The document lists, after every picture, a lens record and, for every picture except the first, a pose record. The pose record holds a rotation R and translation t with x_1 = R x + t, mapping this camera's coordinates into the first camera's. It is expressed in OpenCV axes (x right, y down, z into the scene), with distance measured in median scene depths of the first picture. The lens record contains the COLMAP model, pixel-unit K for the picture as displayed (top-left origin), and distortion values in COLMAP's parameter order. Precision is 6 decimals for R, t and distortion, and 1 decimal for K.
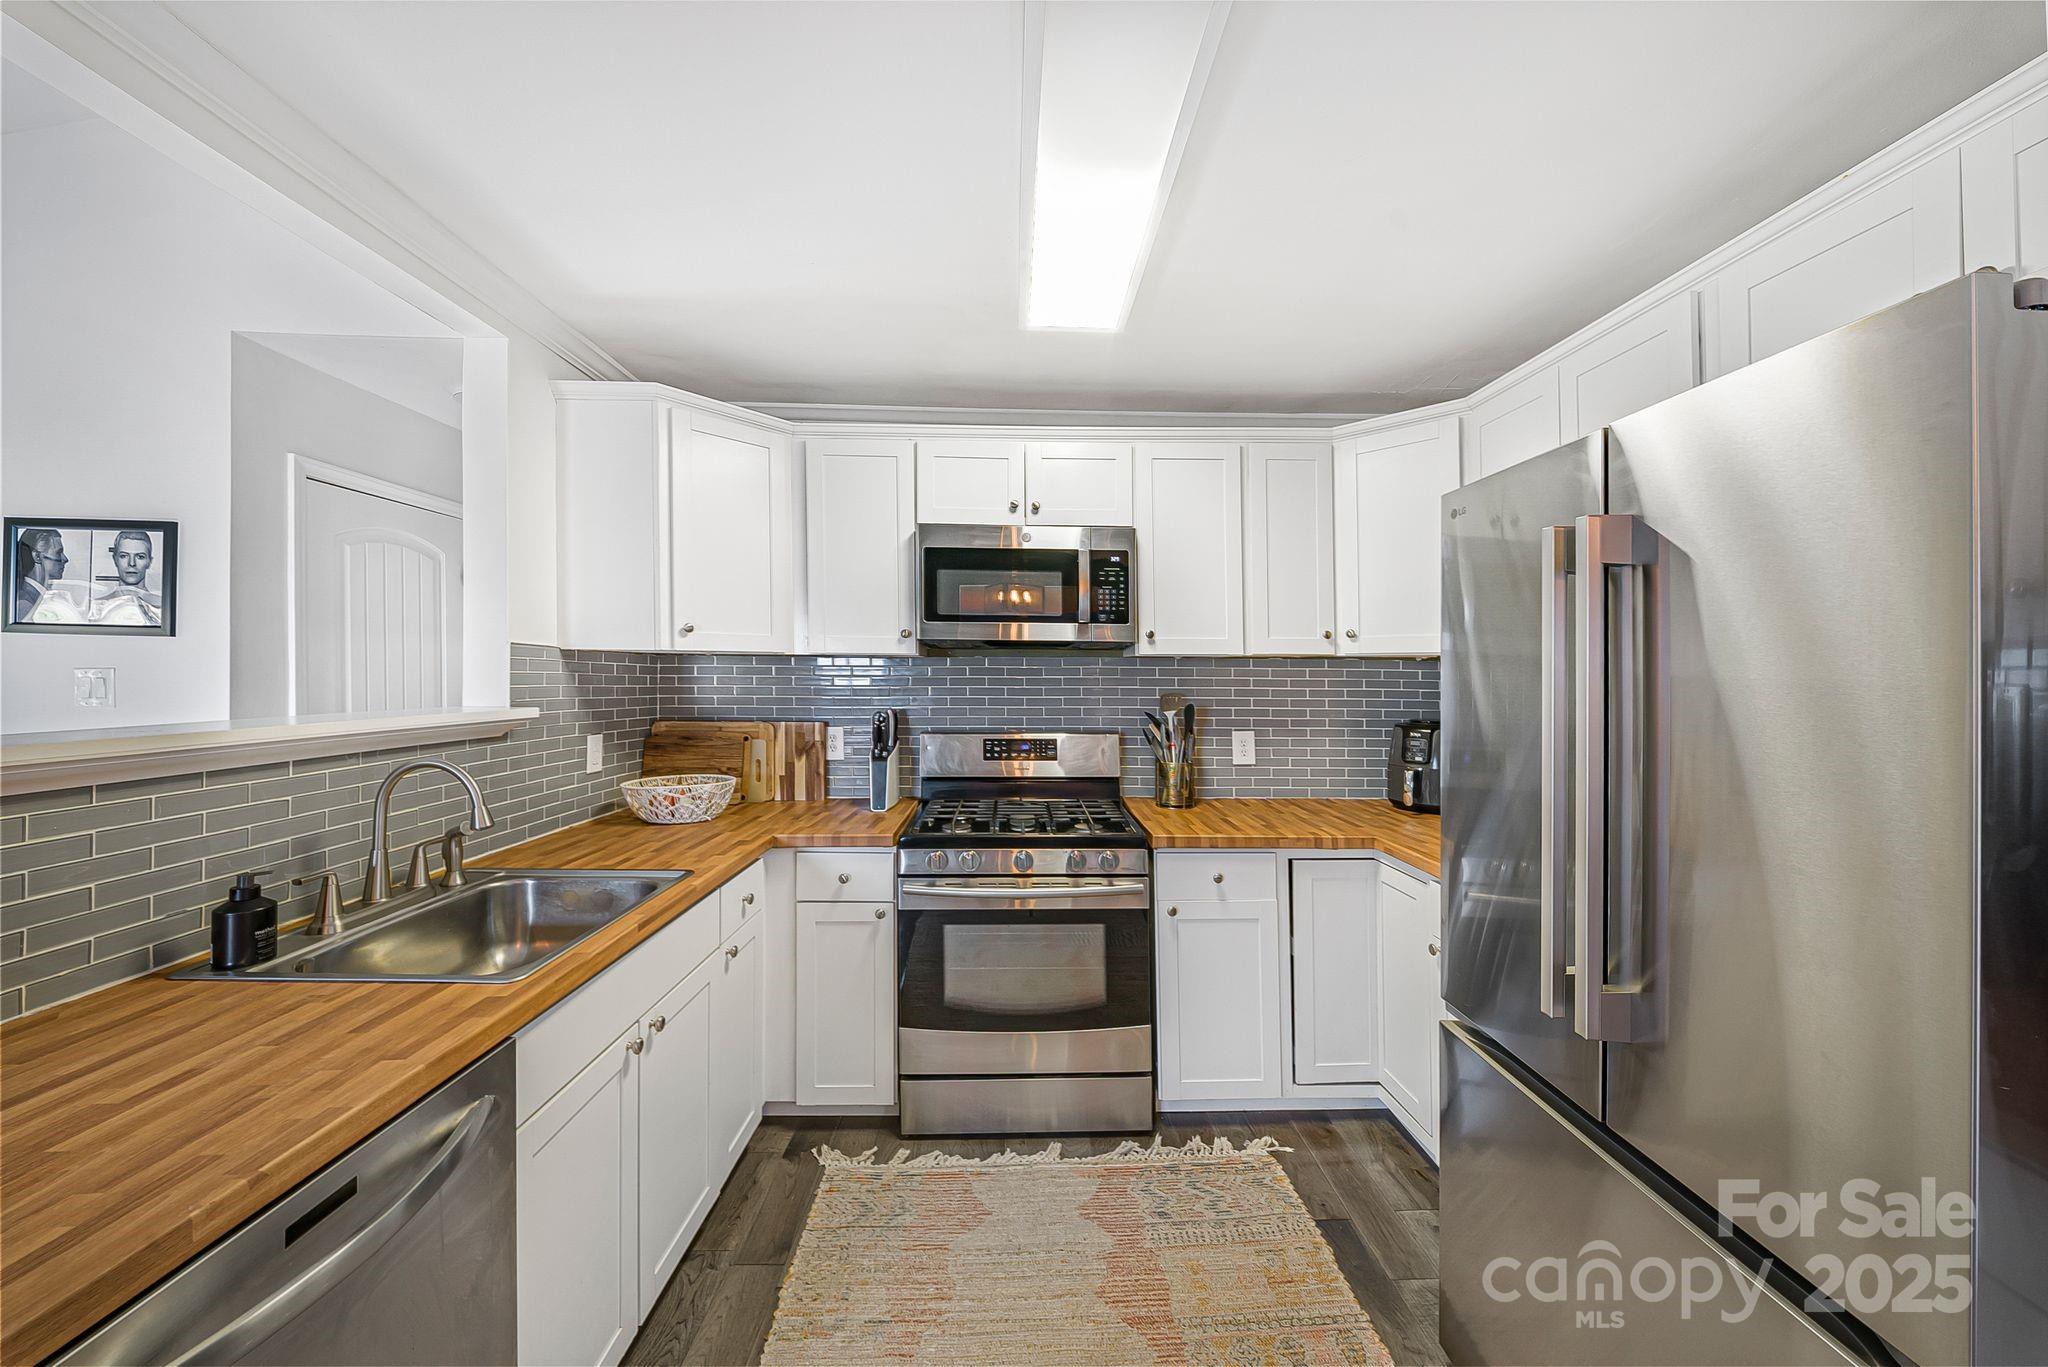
lens RADIAL K [[714.0, 0, 1024.0], [0, 714.0, 683.5], [0, 0, 1]] dist [0.000495, -0.011173]
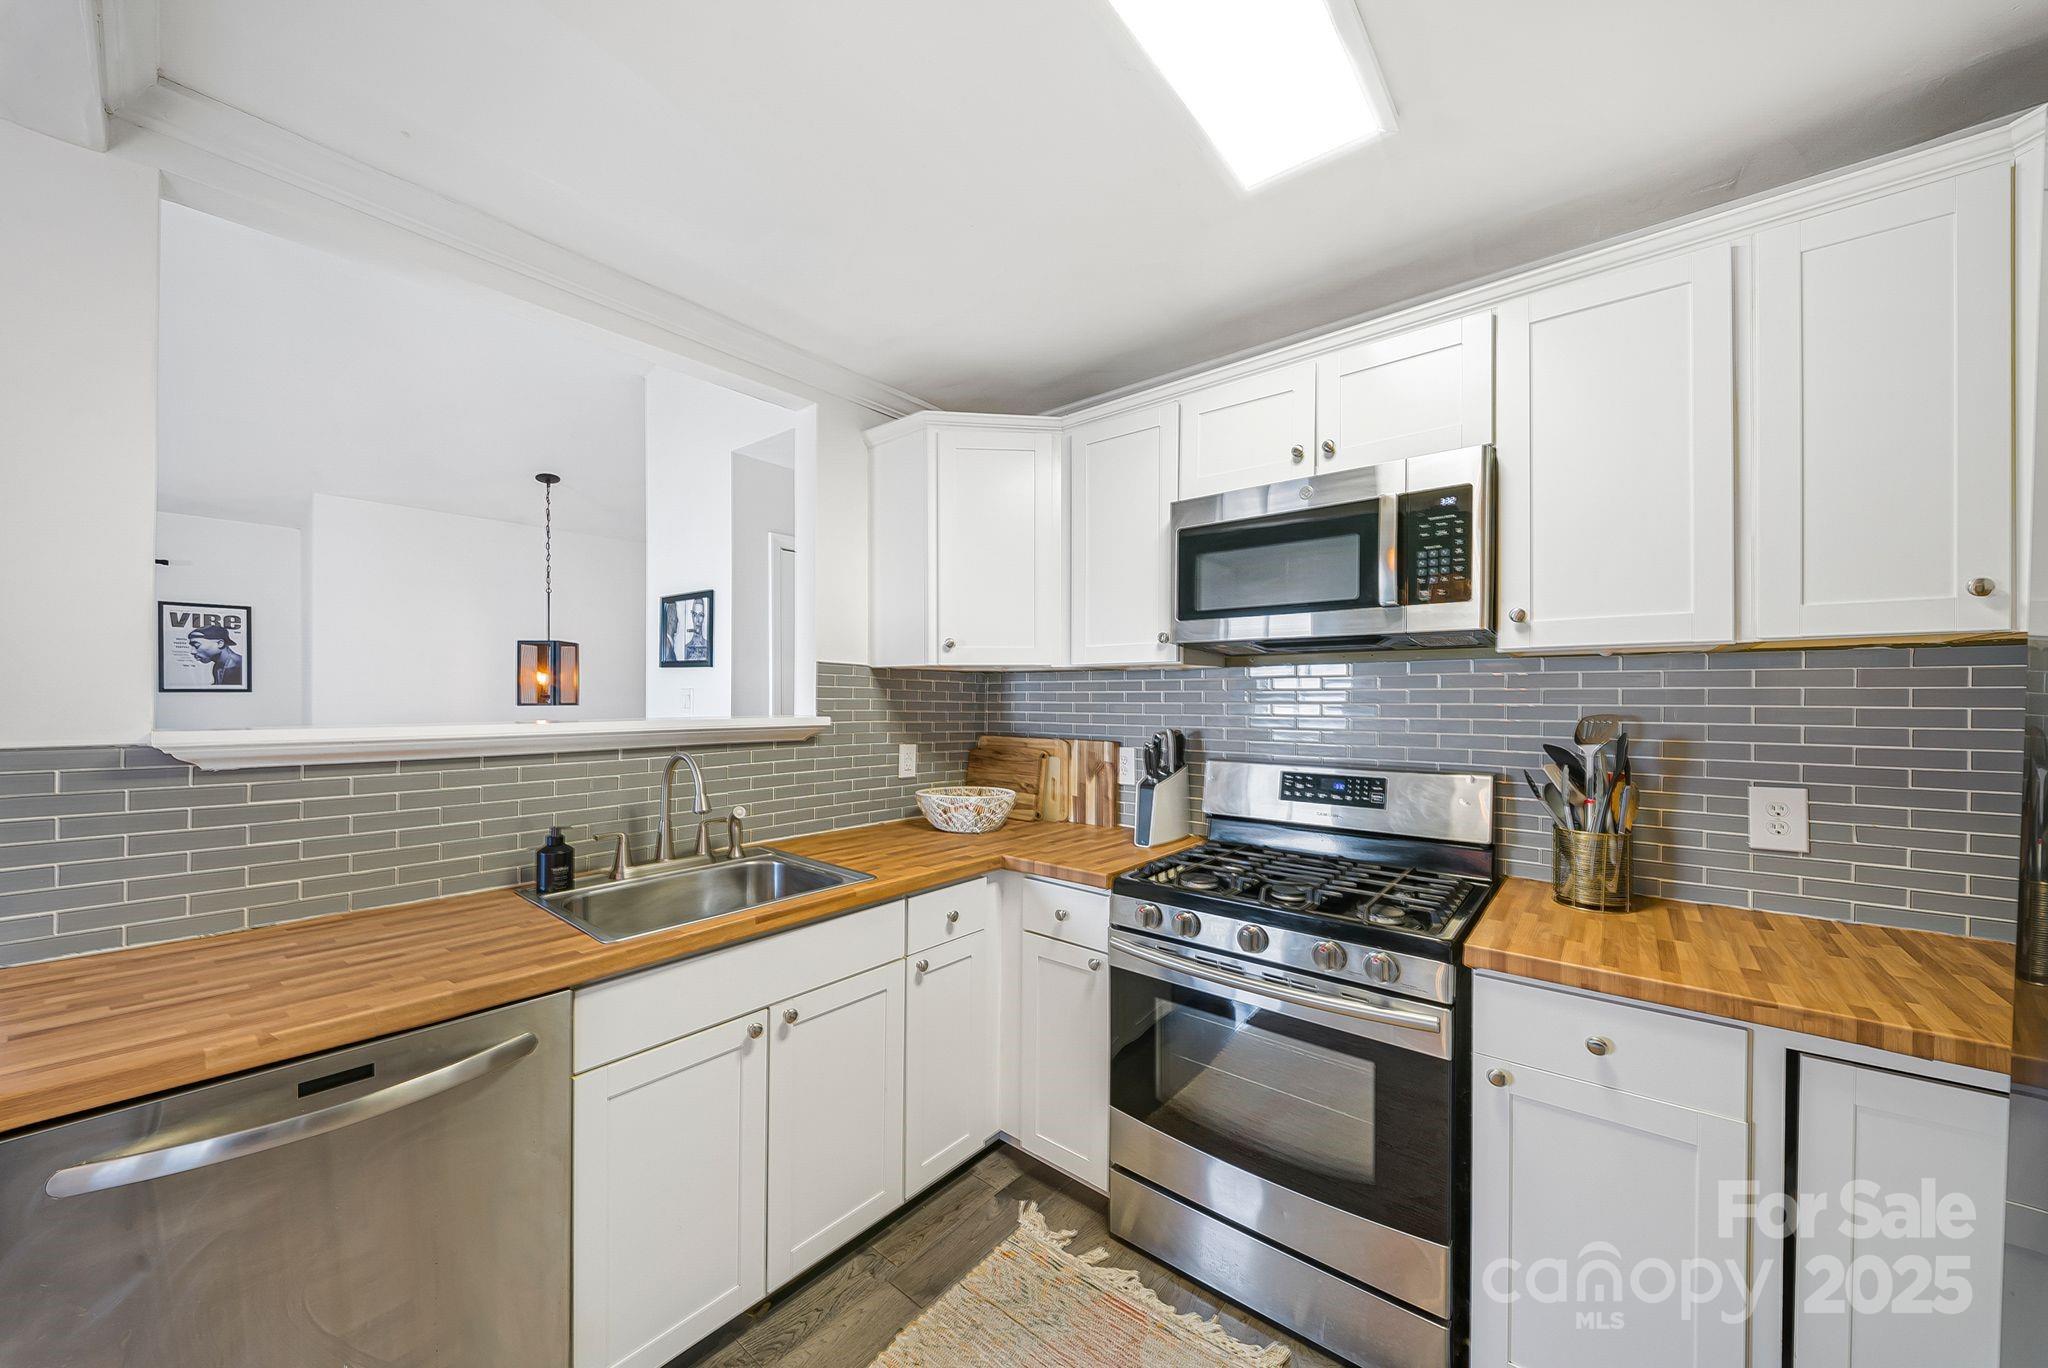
lens RADIAL K [[714.1, 0, 1022.6], [0, 714.1, 719.3], [0, 0, 1]] dist [-0.012881, -0.000266]
pose [[0.755046, 0.016095, -0.655474, 0.263395], [-0.008432, 0.999854, 0.014838, 0.014786], [0.655617, -0.005676, 0.755072, 0.273040]]
